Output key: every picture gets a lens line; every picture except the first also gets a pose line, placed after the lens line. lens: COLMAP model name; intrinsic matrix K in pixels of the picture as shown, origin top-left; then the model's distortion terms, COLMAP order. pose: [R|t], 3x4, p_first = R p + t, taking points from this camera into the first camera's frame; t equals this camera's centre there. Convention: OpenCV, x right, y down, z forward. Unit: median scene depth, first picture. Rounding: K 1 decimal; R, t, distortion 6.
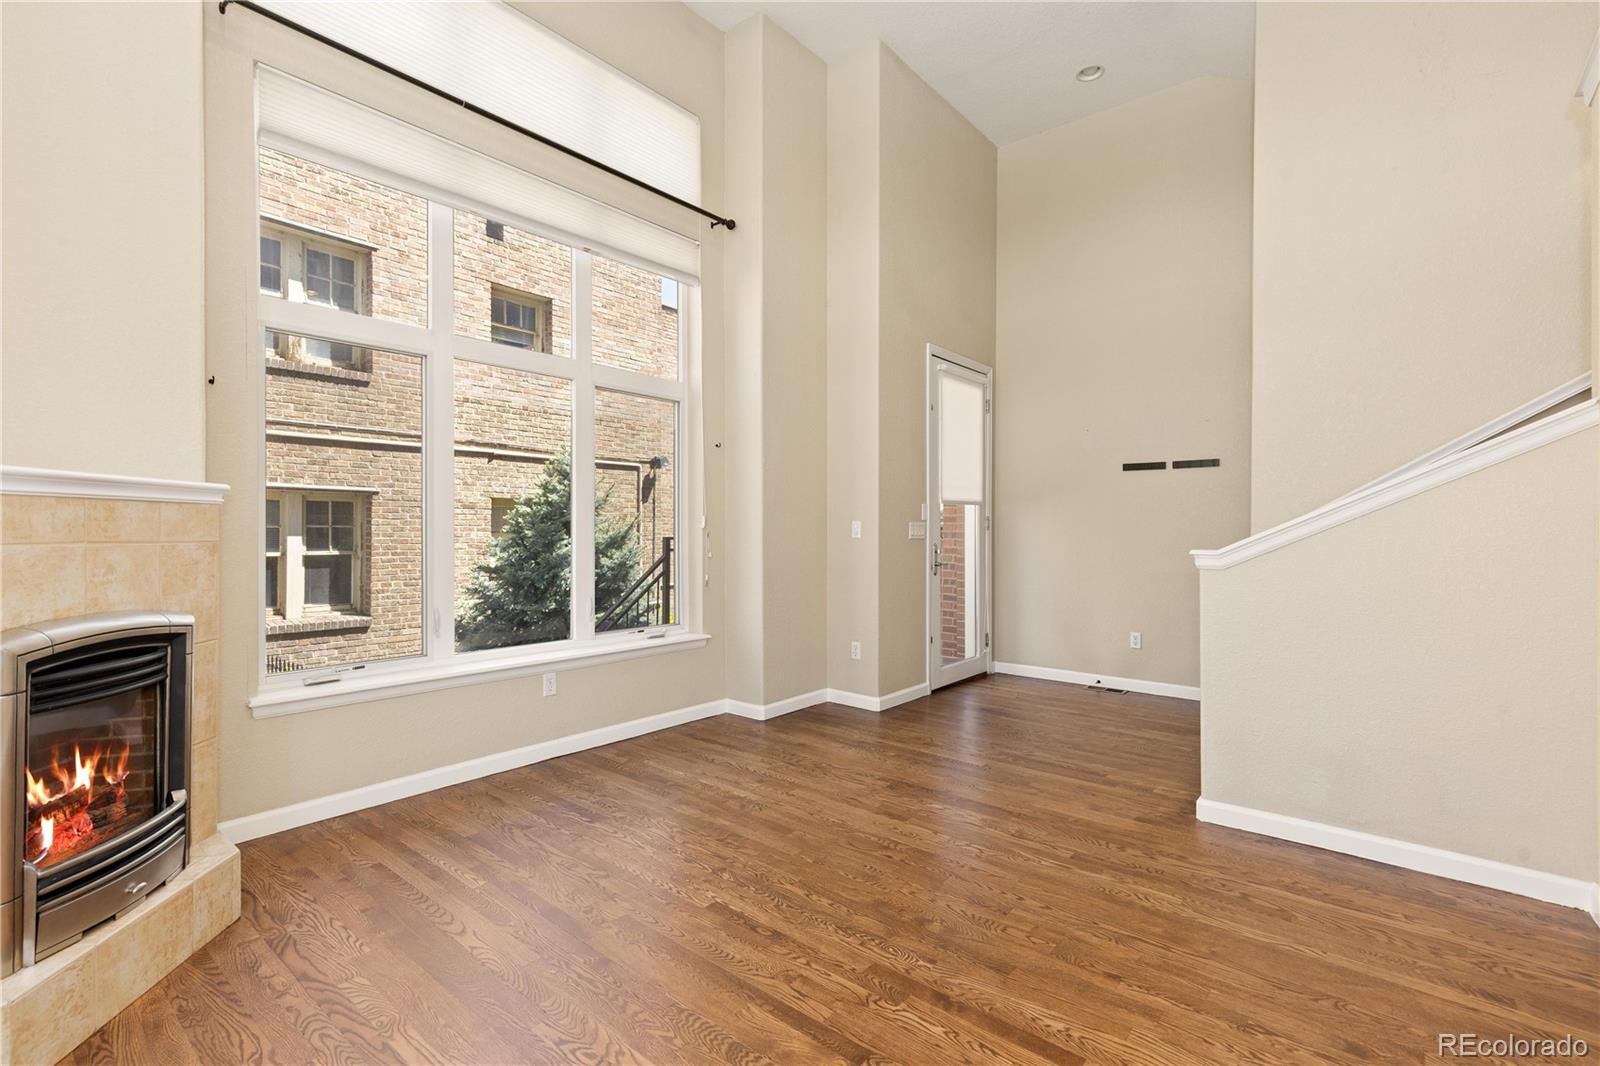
lens RADIAL K [[725.6, 0, 793.9], [0, 725.6, 527.5], [0, 0, 1]] dist [0.009803, -0.001577]
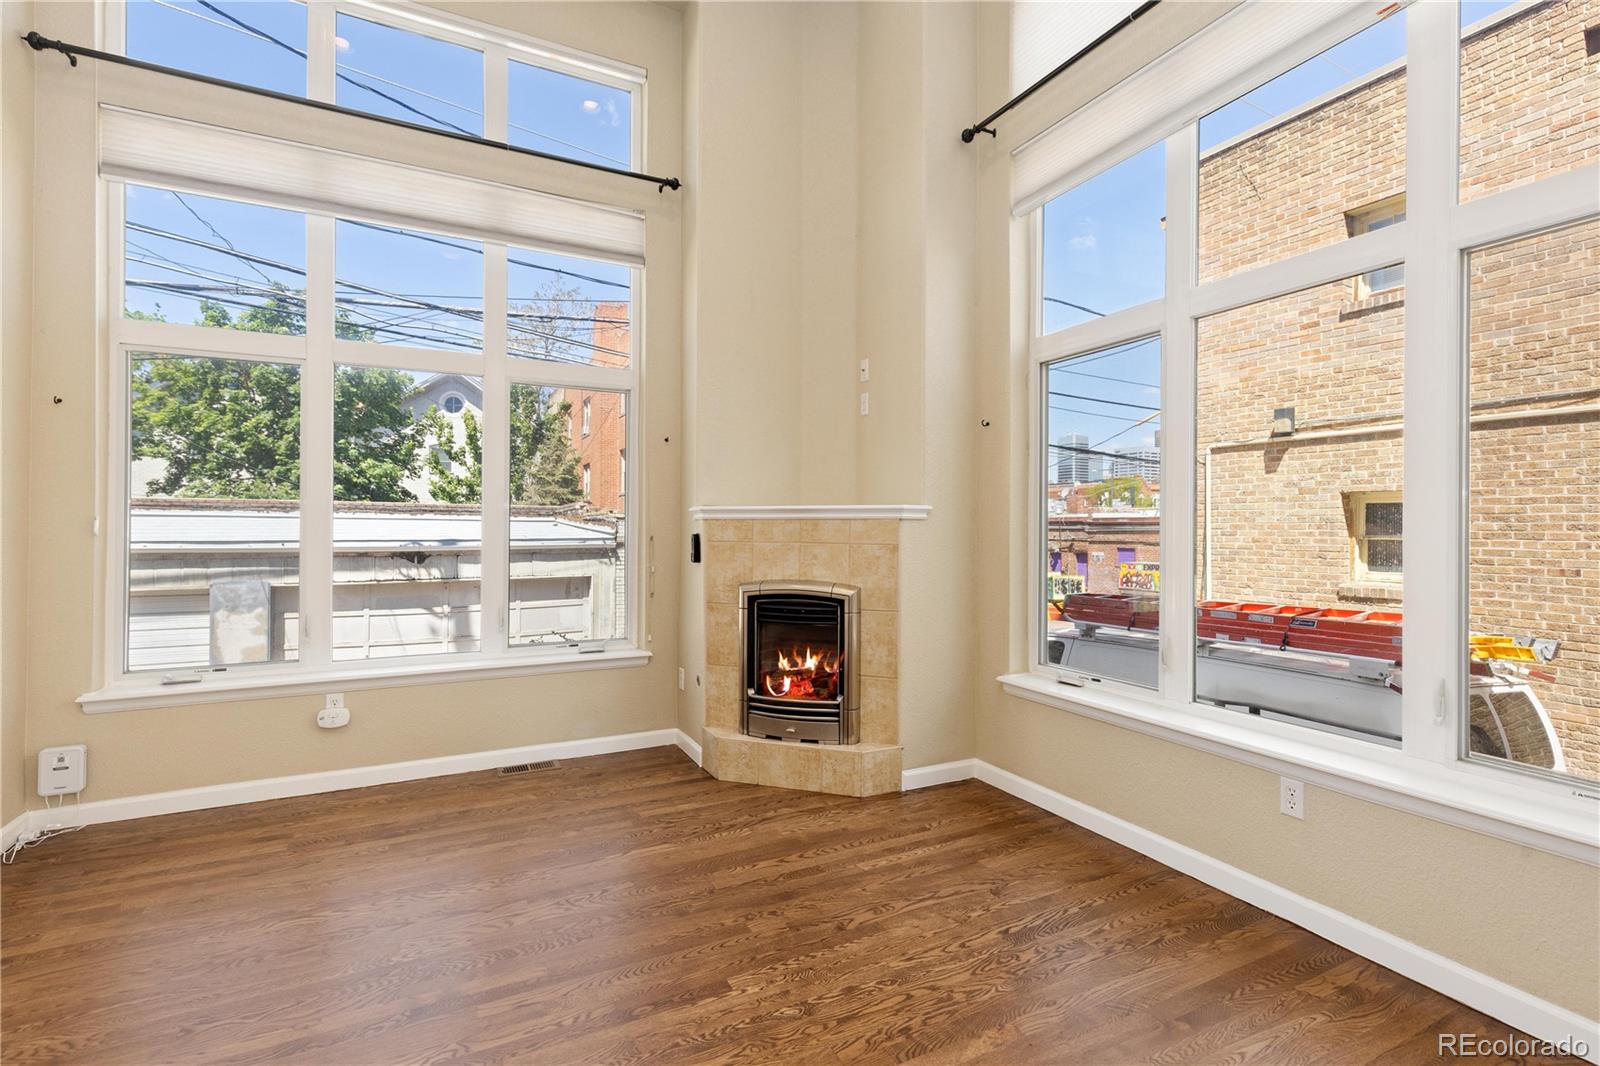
lens RADIAL K [[725.6, 0, 793.9], [0, 725.6, 527.5], [0, 0, 1]] dist [0.009803, -0.001577]
pose [[-0.392521, -0.008539, -0.919703, 0.564956], [-0.007208, 0.999955, -0.006208, -0.004364], [0.919715, 0.004192, -0.392565, 1.246492]]
